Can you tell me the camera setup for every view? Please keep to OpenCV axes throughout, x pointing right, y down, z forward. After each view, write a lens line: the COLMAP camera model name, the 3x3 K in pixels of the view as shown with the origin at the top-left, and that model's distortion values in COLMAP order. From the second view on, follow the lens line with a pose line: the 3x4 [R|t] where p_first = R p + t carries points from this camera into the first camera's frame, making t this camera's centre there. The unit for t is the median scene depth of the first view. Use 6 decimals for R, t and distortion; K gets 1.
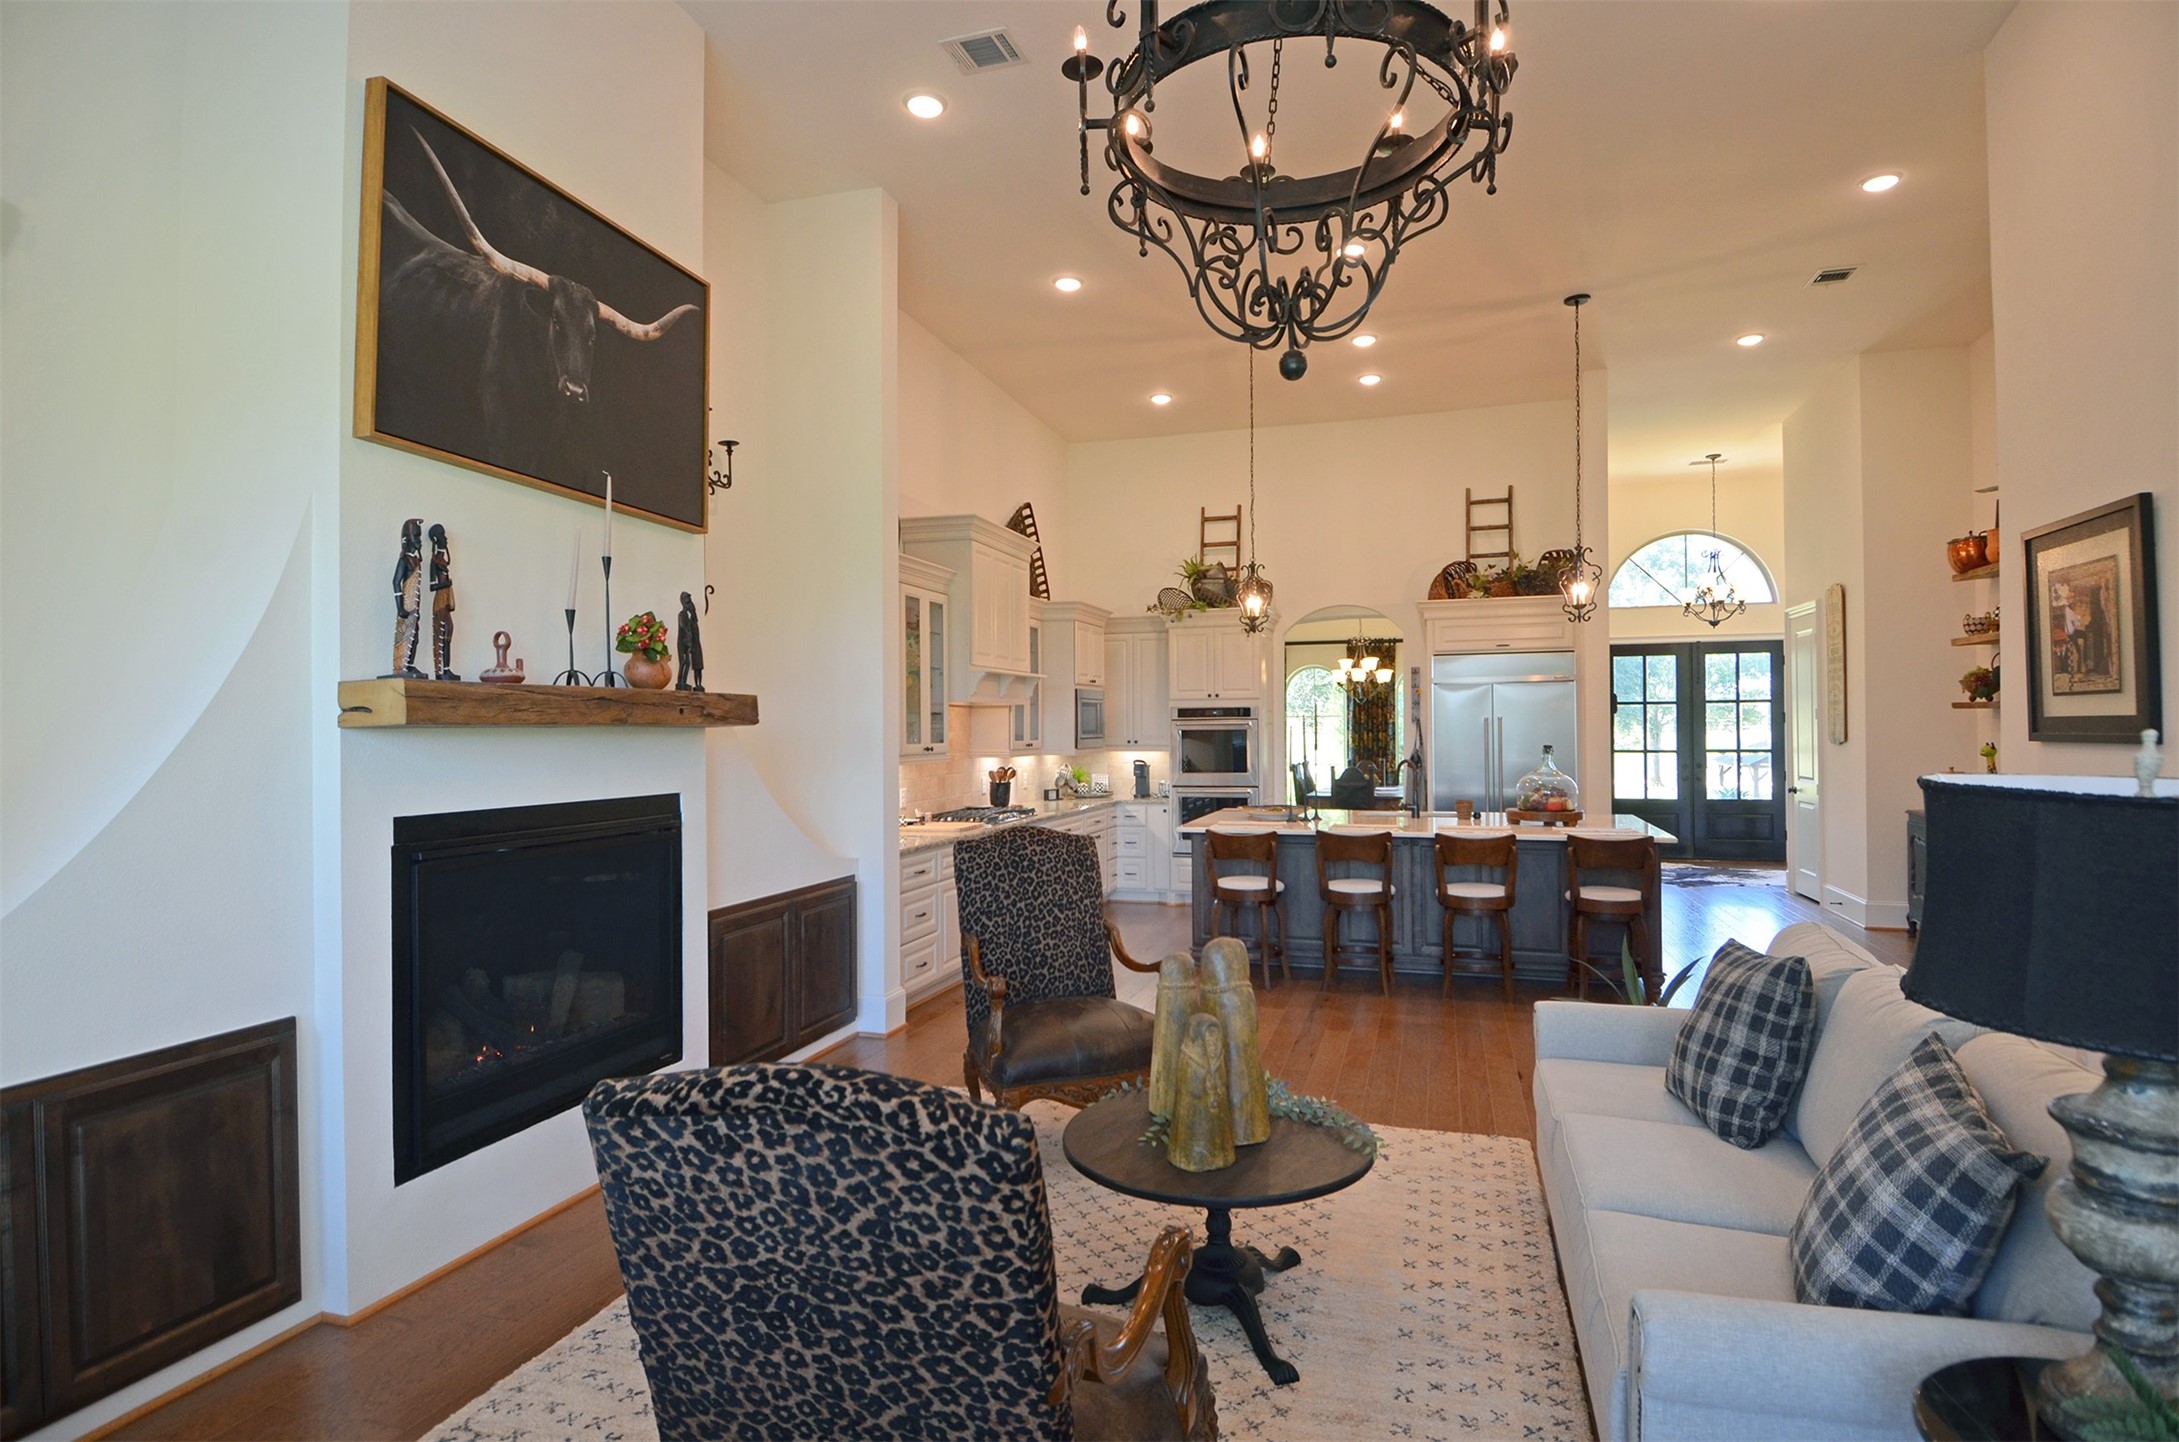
lens RADIAL K [[1144.9, 0, 1075.5], [0, 1144.9, 722.9], [0, 0, 1]] dist [0.019090, -0.021933]
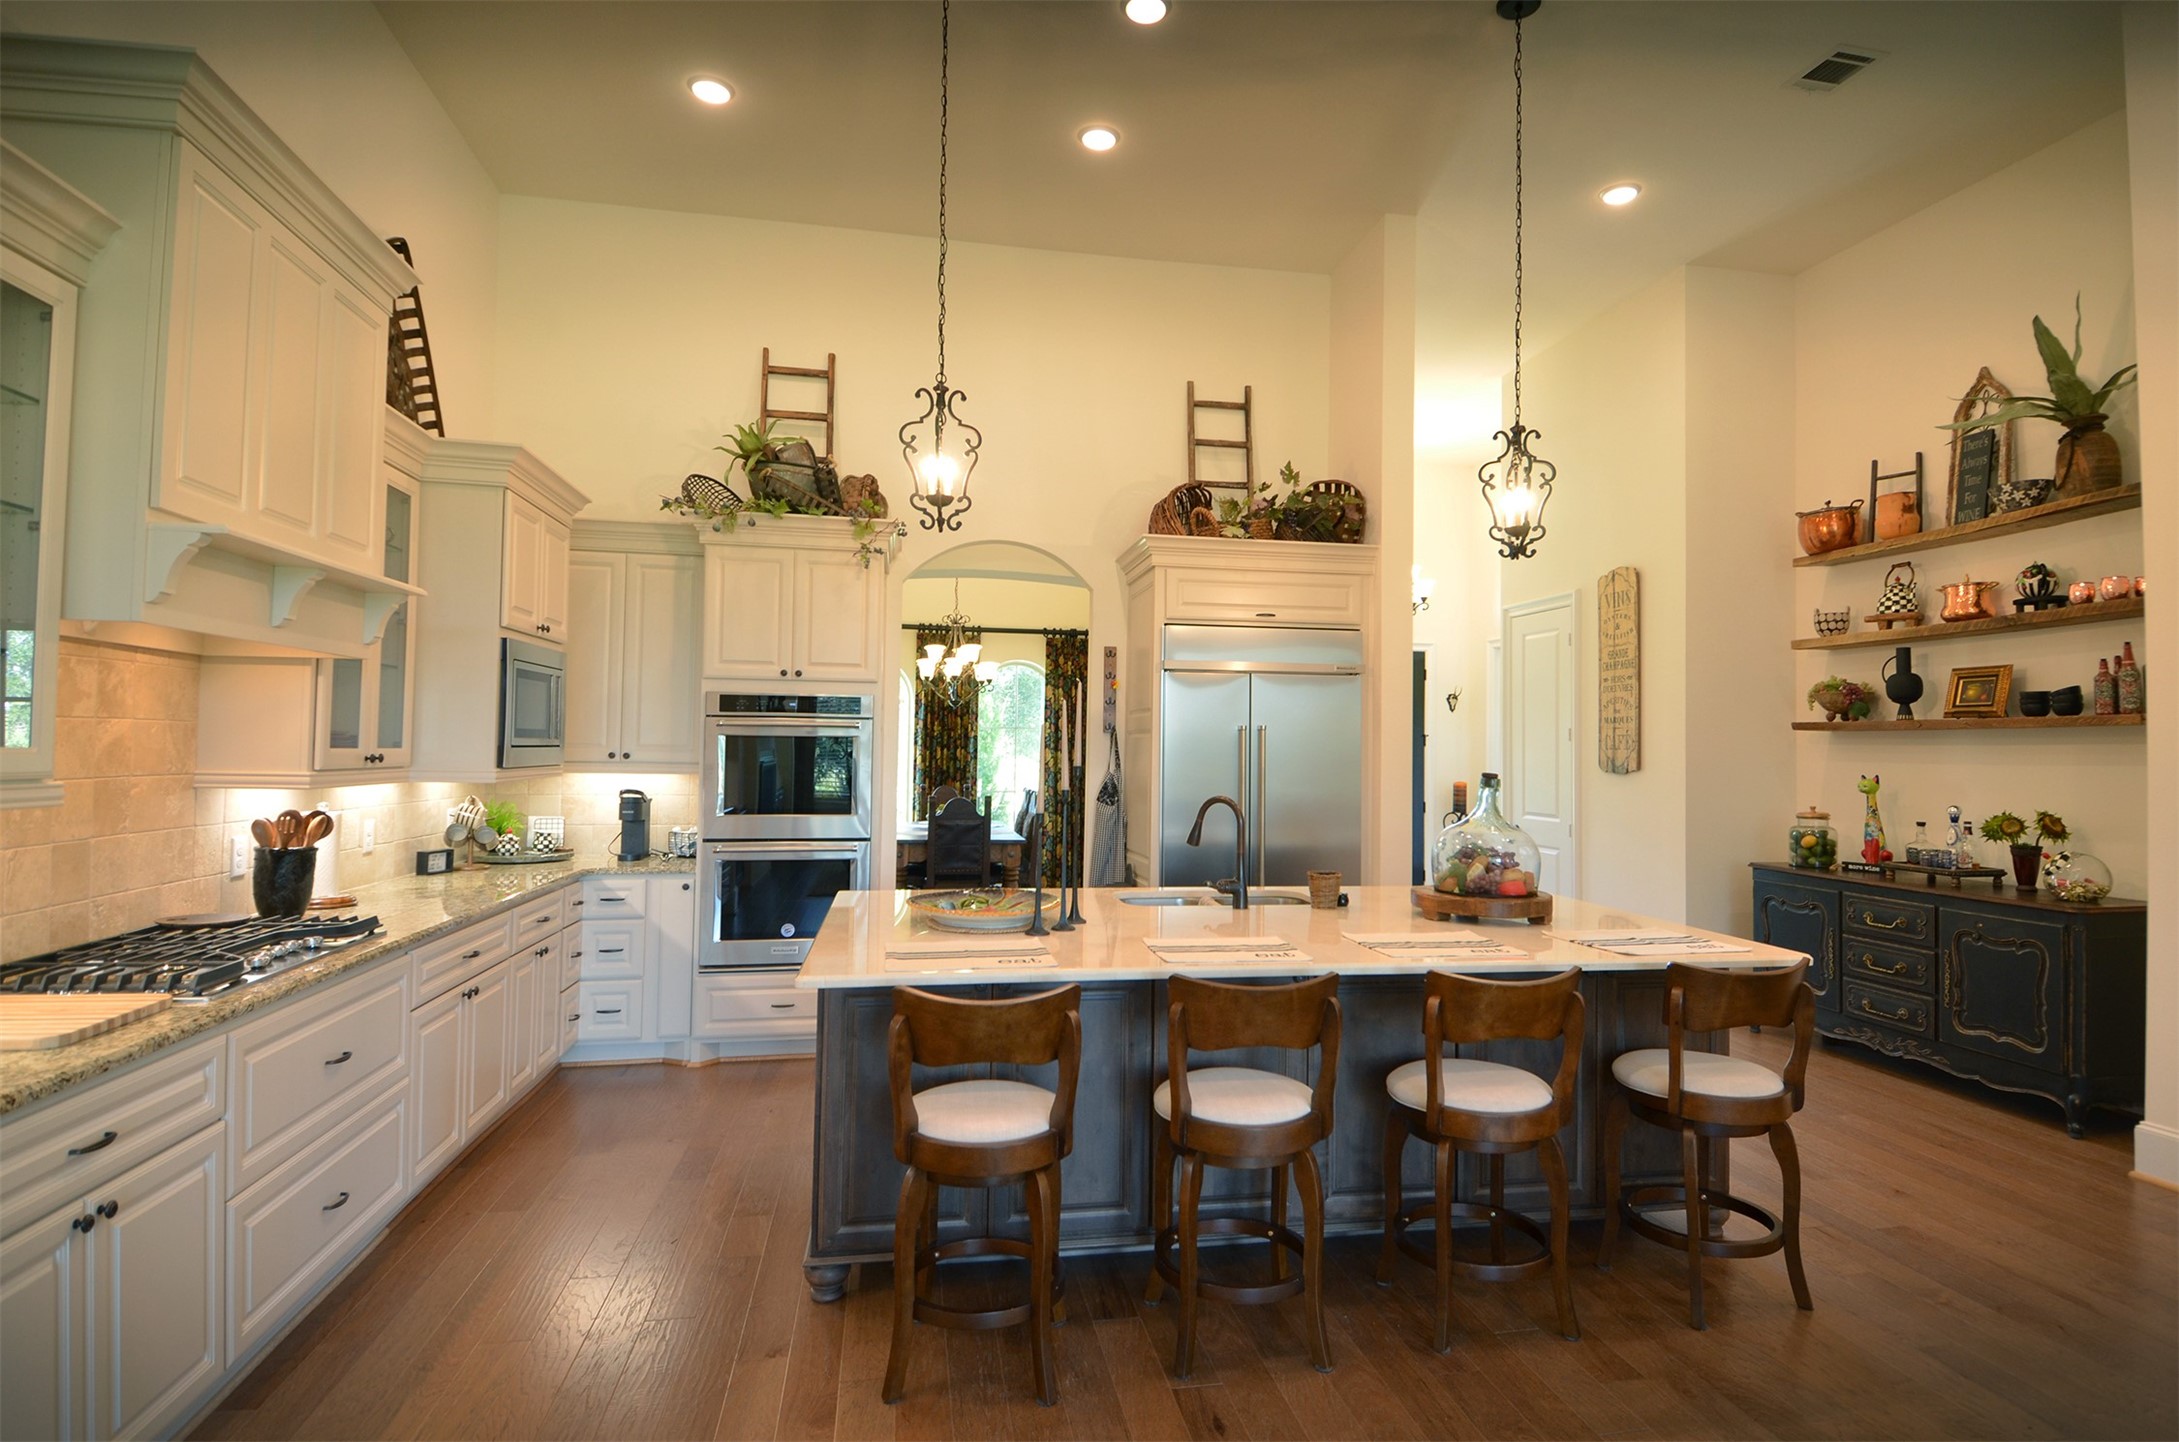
lens RADIAL K [[1144.9, 0, 1137.7], [0, 1144.9, 715.4], [0, 0, 1]] dist [0.019090, -0.021933]
pose [[0.870788, 0.033617, 0.490507, -0.002856], [-0.022032, 0.999326, -0.029377, 0.008592], [-0.491164, 0.014775, 0.870942, 0.439696]]
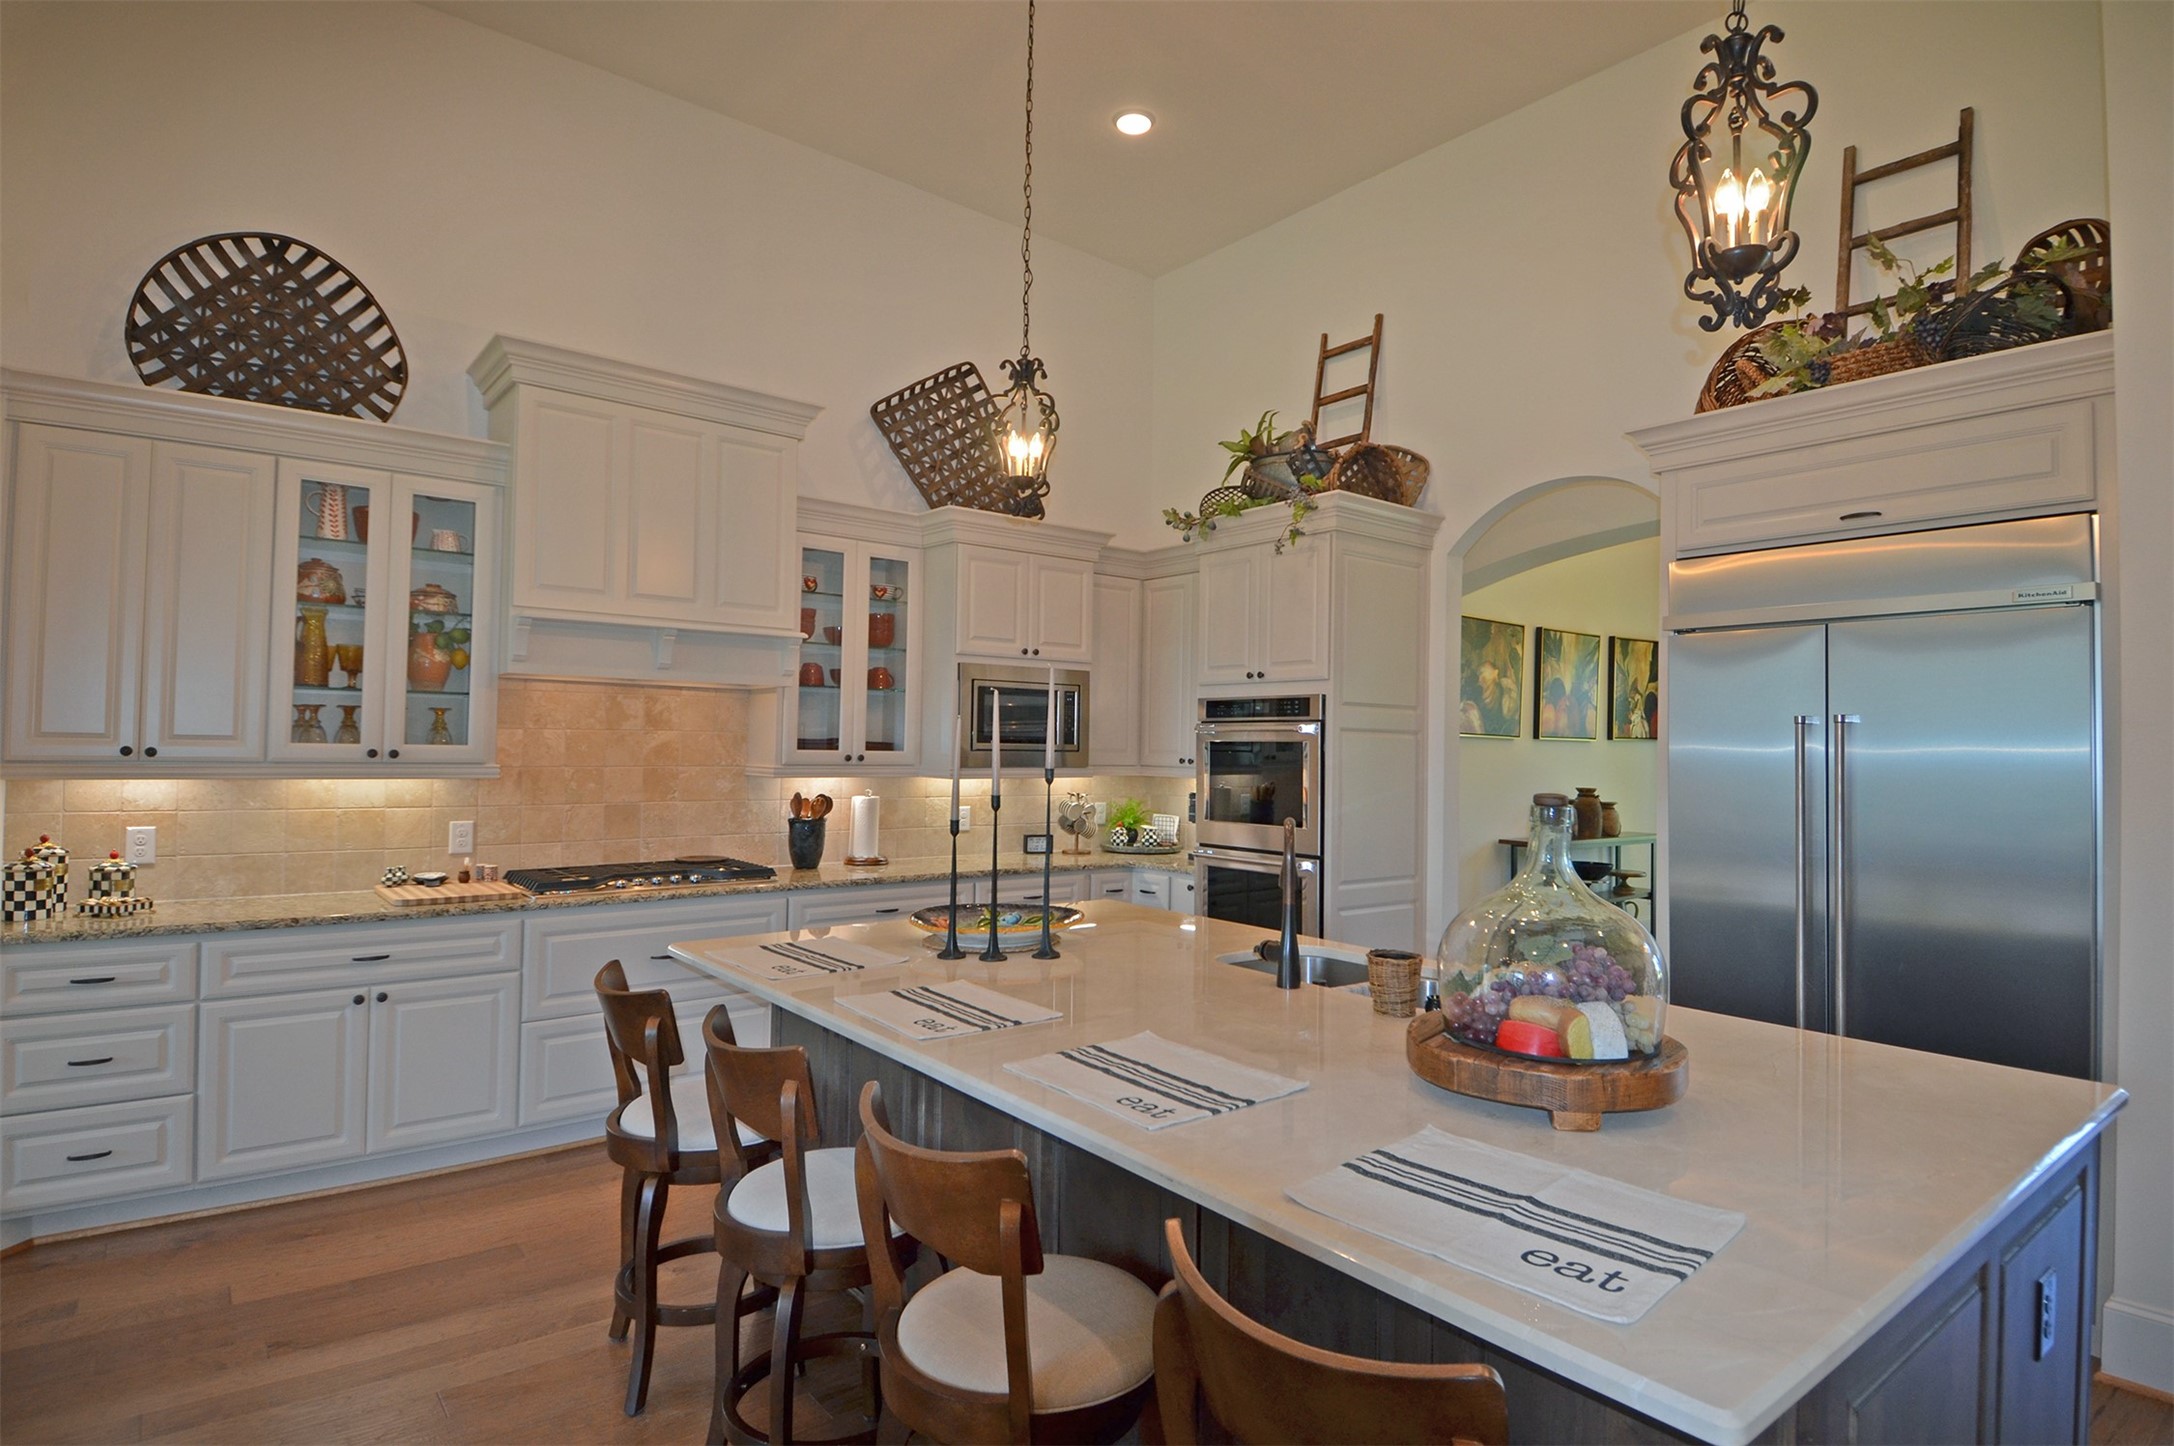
lens RADIAL K [[1142.3, 0, 1075.2], [0, 1142.3, 718.9], [0, 0, 1]] dist [0.019090, -0.021933]
pose [[0.829149, 0.006586, -0.558989, 0.341497], [-0.018696, 0.999698, -0.015953, 0.005869], [0.558715, 0.023679, 0.829022, 0.521698]]
